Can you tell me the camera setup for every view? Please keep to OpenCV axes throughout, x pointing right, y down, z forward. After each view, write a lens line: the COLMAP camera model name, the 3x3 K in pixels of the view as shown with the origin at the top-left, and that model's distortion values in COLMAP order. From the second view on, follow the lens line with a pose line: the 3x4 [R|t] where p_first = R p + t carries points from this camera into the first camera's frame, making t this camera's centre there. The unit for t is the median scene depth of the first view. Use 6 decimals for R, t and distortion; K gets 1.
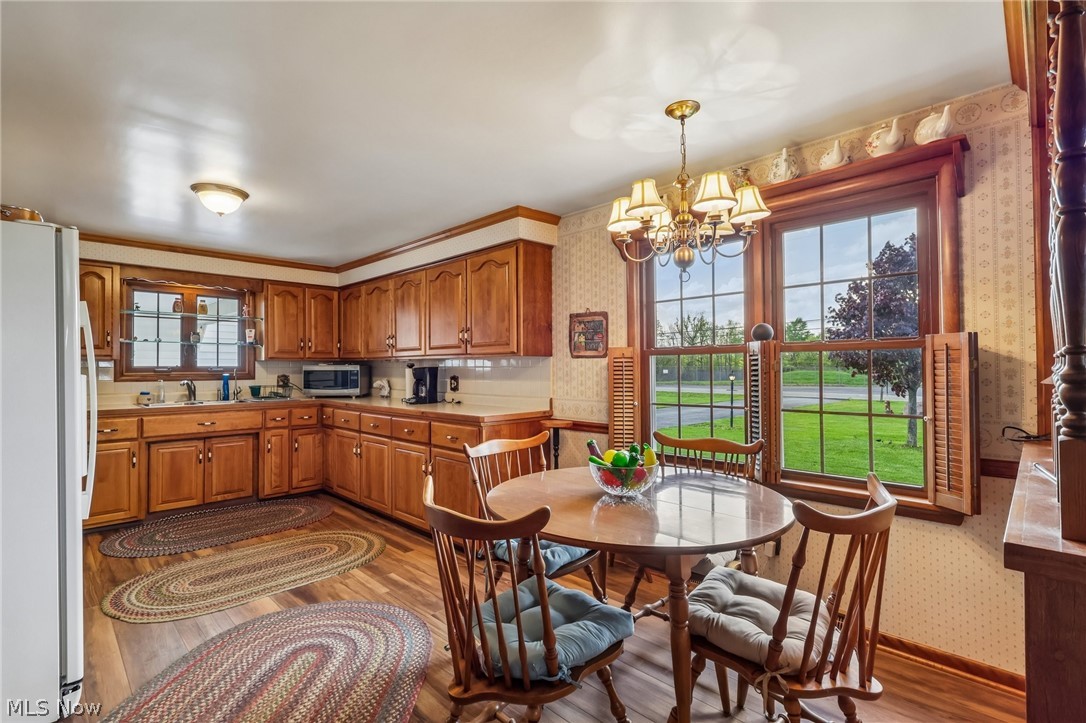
lens RADIAL K [[503.1, 0, 539.4], [0, 503.1, 362.3], [0, 0, 1]] dist [-0.001272, 0.001046]
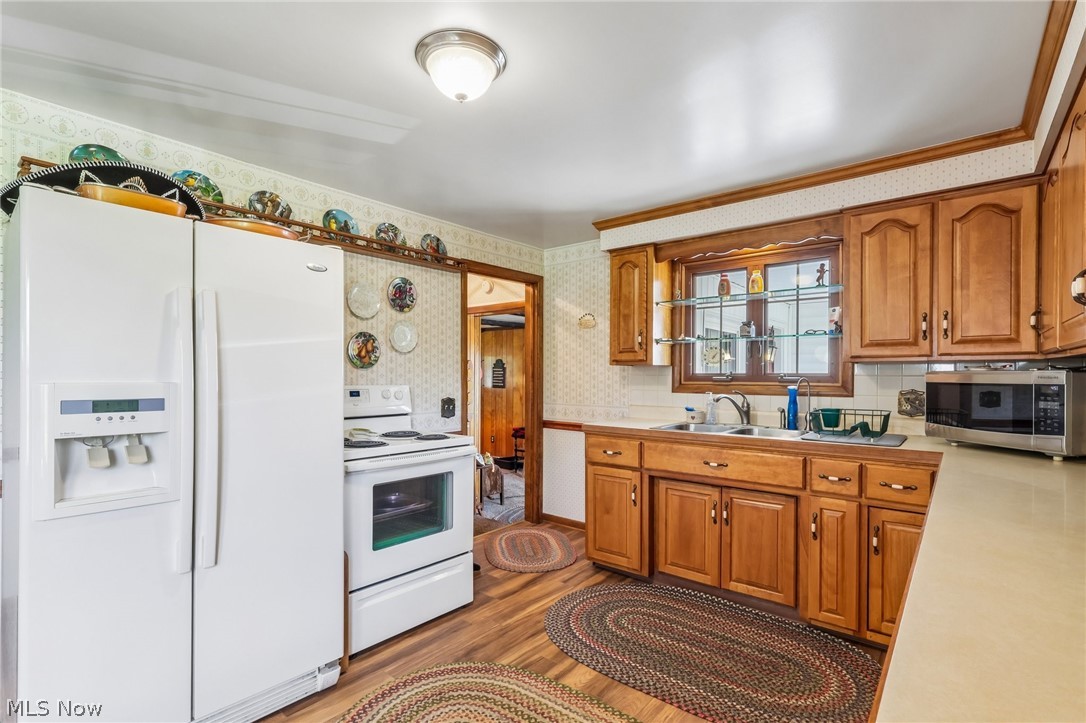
lens RADIAL K [[511.7, 0, 540.5], [0, 511.7, 378.2], [0, 0, 1]] dist [-0.000989, 0.000430]
pose [[0.093665, 0.008435, -0.995568, -0.041093], [0.006583, 0.999937, 0.009092, 0.006521], [0.995582, -0.007405, 0.093604, 0.693030]]
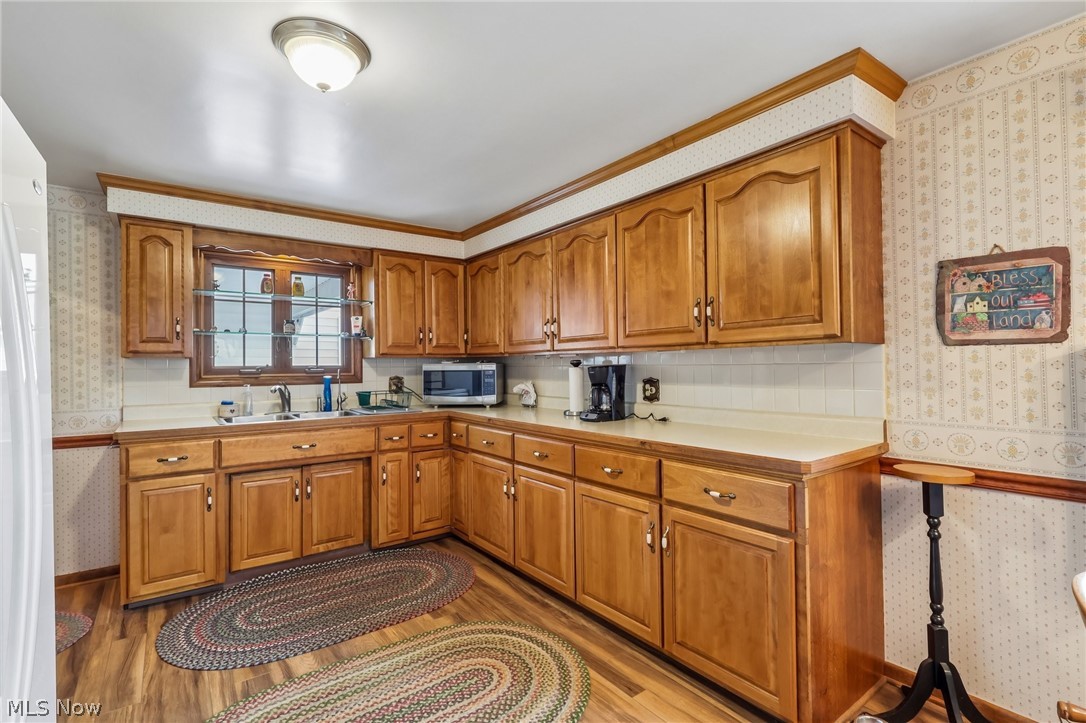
lens RADIAL K [[503.1, 0, 539.4], [0, 503.1, 362.3], [0, 0, 1]] dist [-0.001272, 0.001046]
pose [[0.988914, -0.007665, -0.148293, -0.216059], [0.008328, 0.999958, 0.003850, 0.002643], [0.148257, -0.005043, 0.988936, 0.330649]]
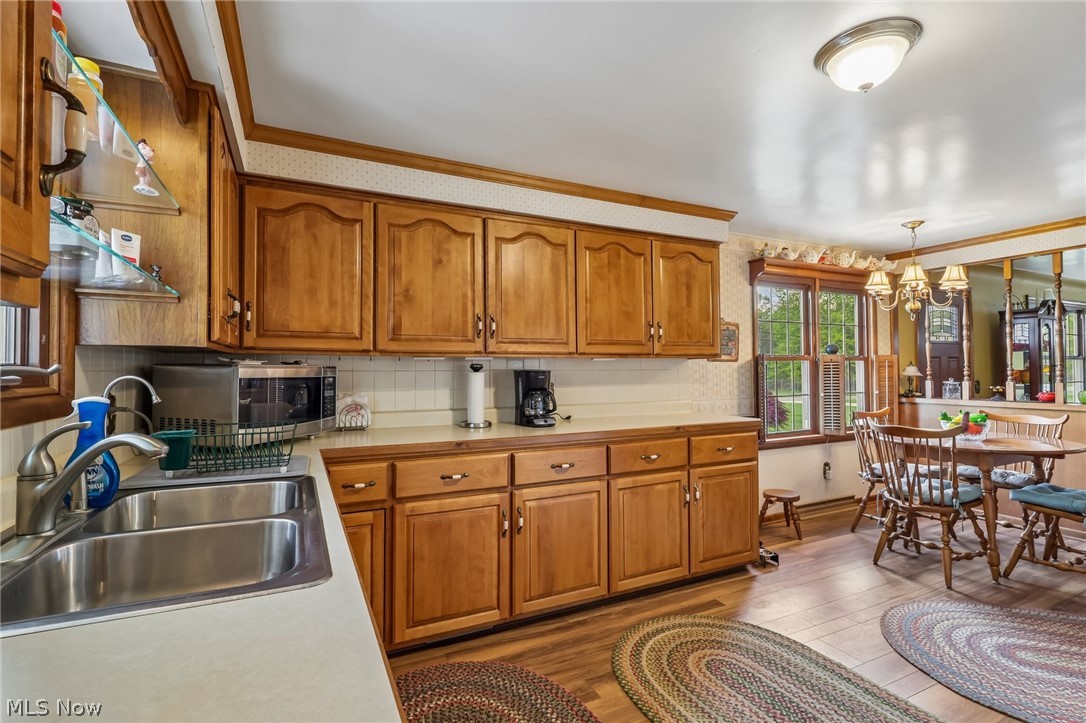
lens RADIAL K [[503.1, 0, 539.4], [0, 503.1, 362.3], [0, 0, 1]] dist [-0.001272, 0.001046]
pose [[0.328196, 0.016192, 0.944471, -0.848217], [-0.006249, 0.999868, -0.014970, 0.009703], [-0.944589, -0.000989, 0.328254, 0.776153]]
